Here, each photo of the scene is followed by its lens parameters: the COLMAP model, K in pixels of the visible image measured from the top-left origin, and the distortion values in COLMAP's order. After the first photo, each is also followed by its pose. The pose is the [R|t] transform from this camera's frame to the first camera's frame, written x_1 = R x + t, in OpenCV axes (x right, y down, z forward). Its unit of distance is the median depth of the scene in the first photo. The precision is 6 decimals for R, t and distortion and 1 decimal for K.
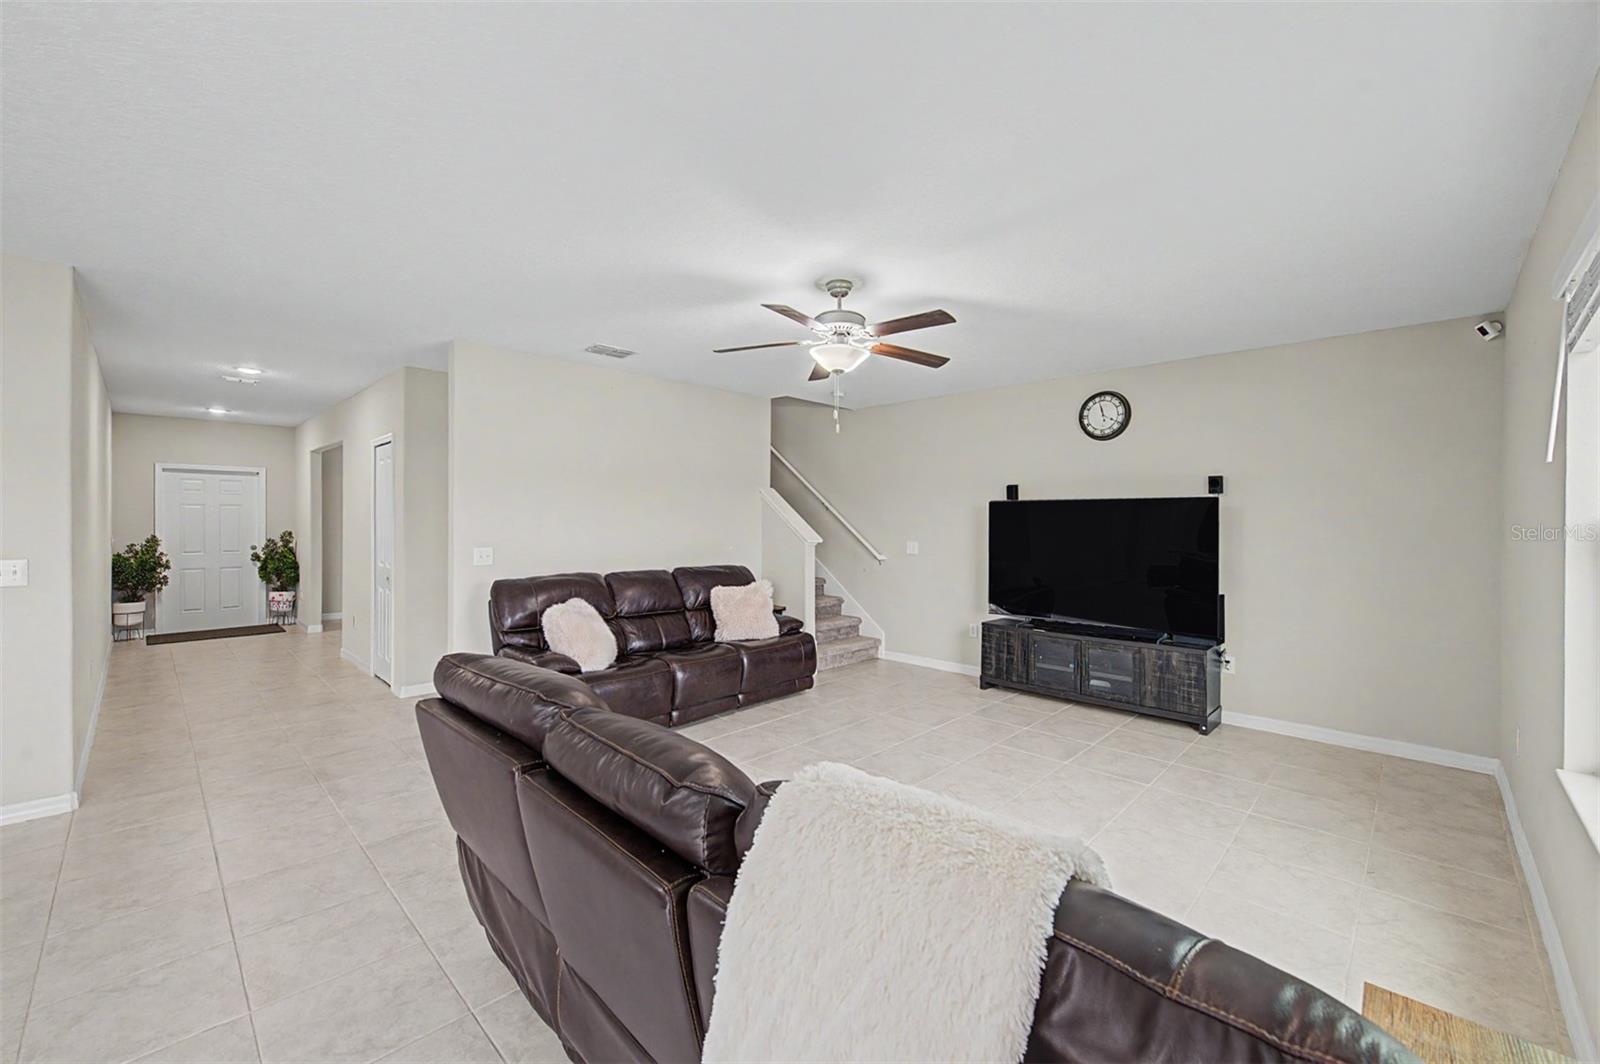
lens RADIAL K [[647.8, 0, 799.2], [0, 647.8, 517.2], [0, 0, 1]] dist [0.000615, -0.000064]
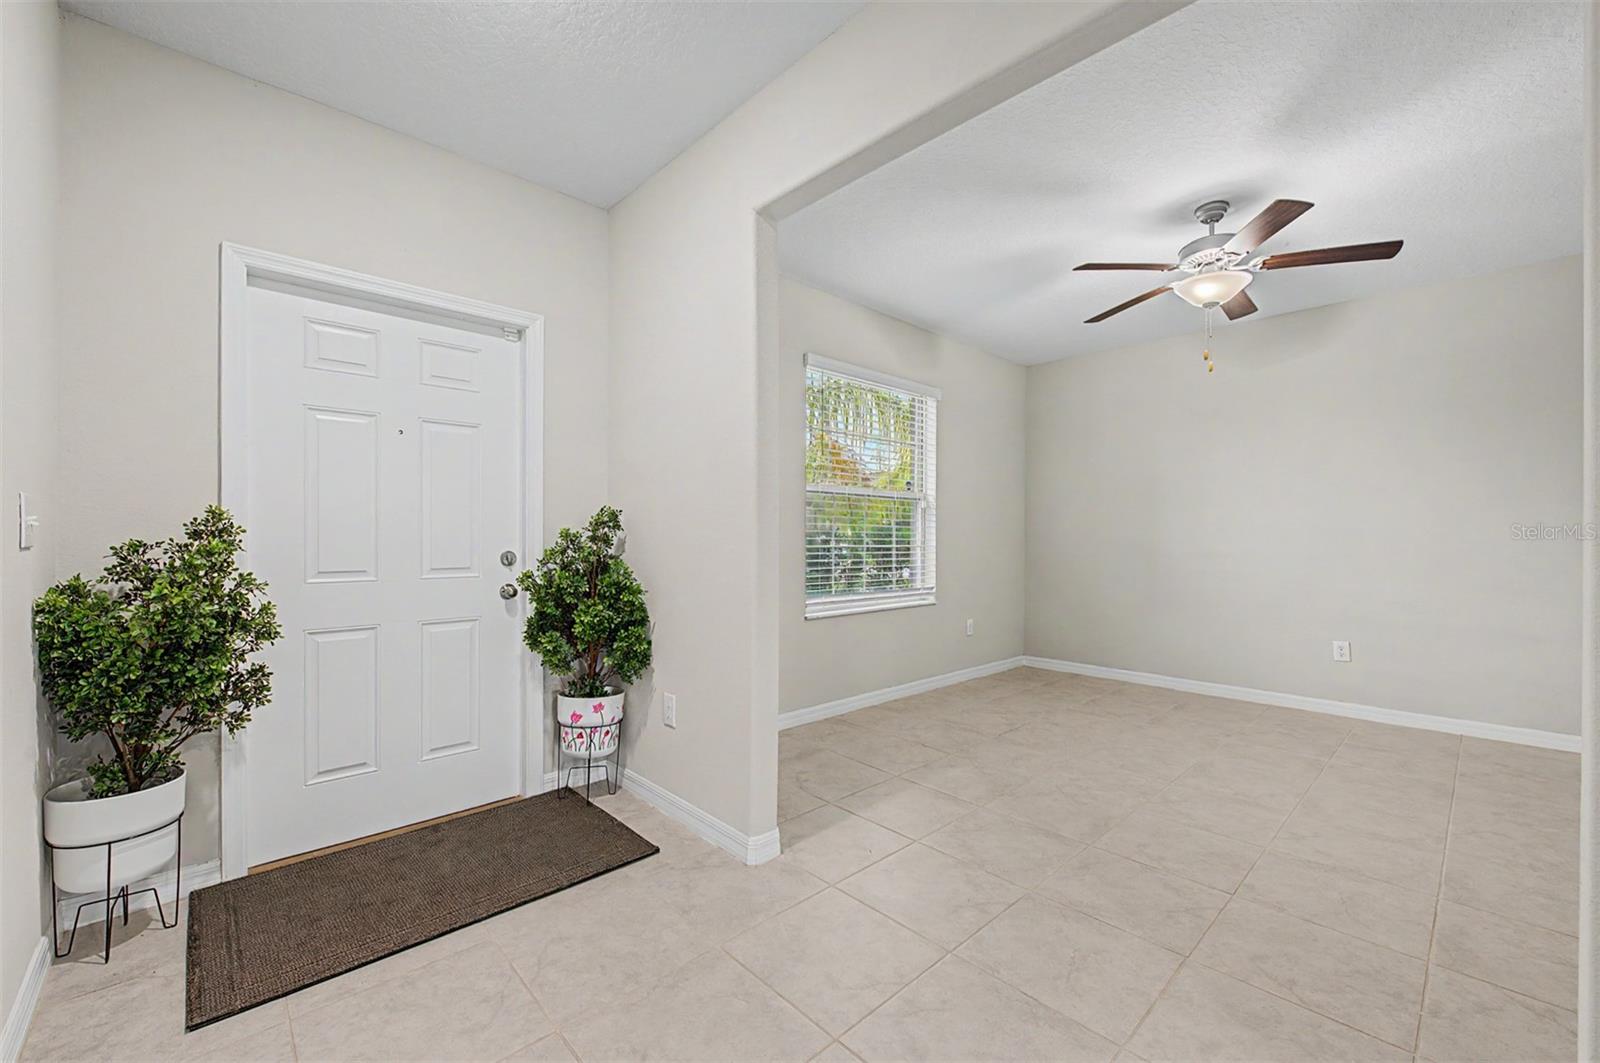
lens RADIAL K [[642.3, 0, 800.0], [0, 642.3, 531.5], [0, 0, 1]] dist [-0.003520, -0.000555]
pose [[0.998768, -0.004026, -0.049453, -0.778185], [0.003803, 0.999982, -0.004608, 0.040124], [0.049470, 0.004414, 0.998766, 0.783847]]
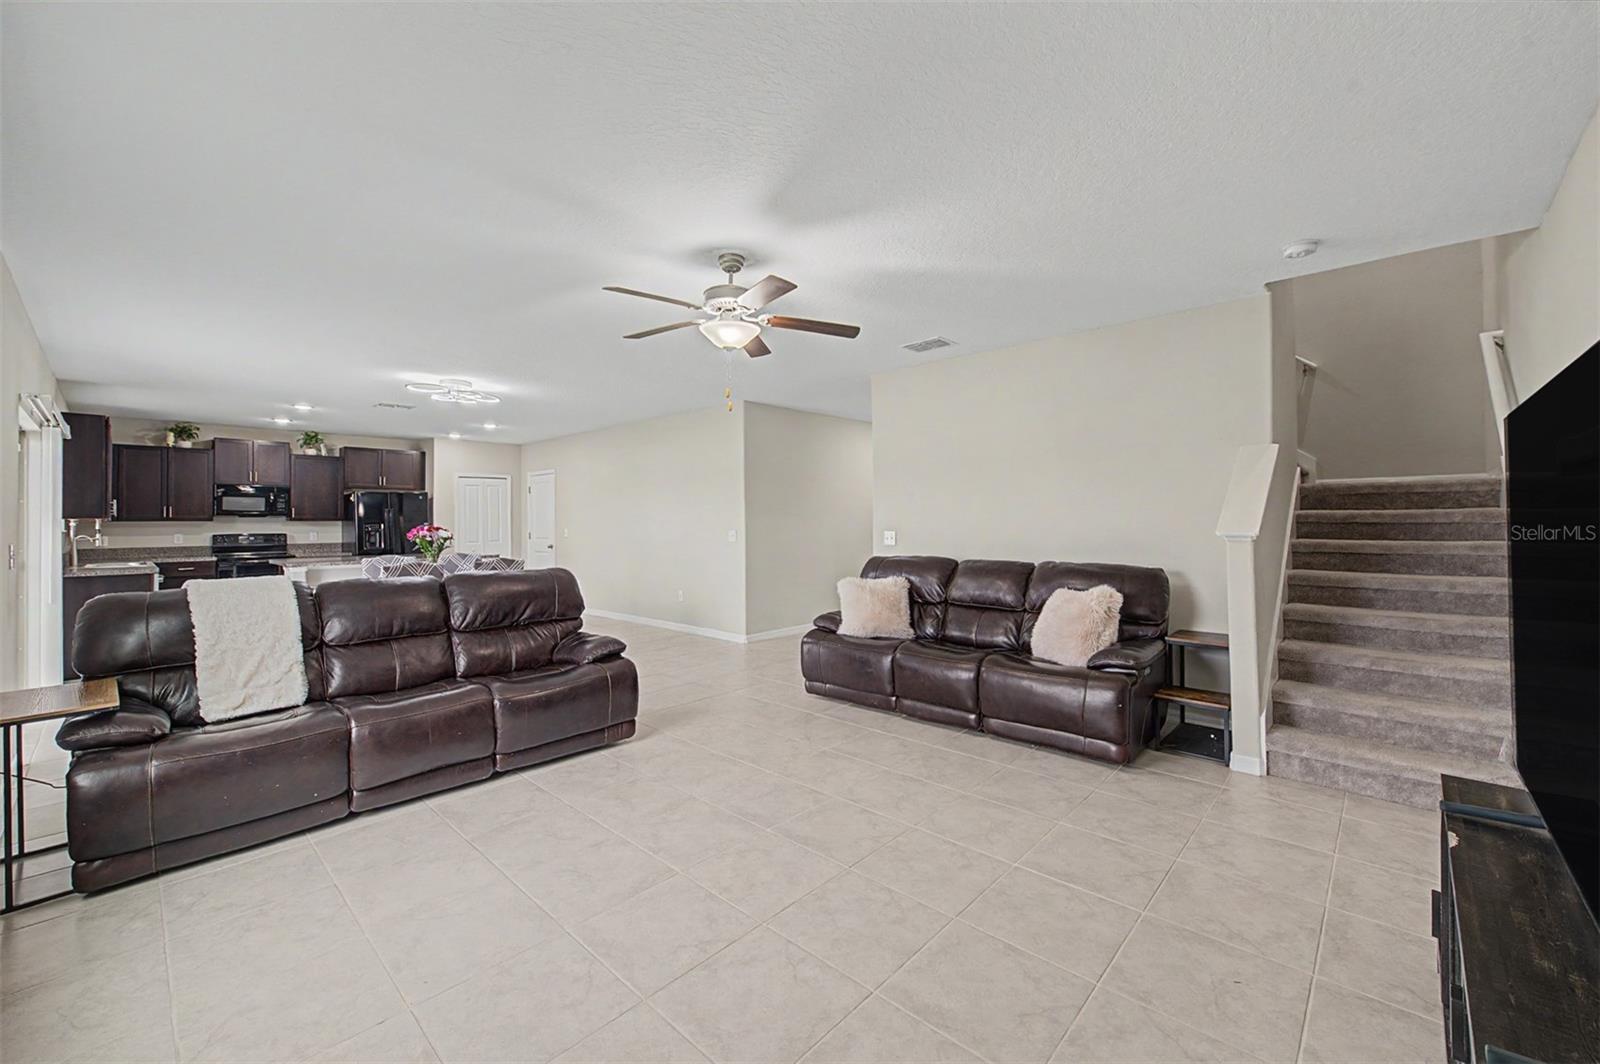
lens RADIAL K [[639.2, 0, 800.1], [0, 639.2, 518.3], [0, 0, 1]] dist [-0.001840, -0.000415]
pose [[0.016494, -0.009496, -0.999819, 0.470829], [0.012919, 0.999873, -0.009283, 0.018937], [0.999780, -0.012764, 0.016614, 0.502327]]
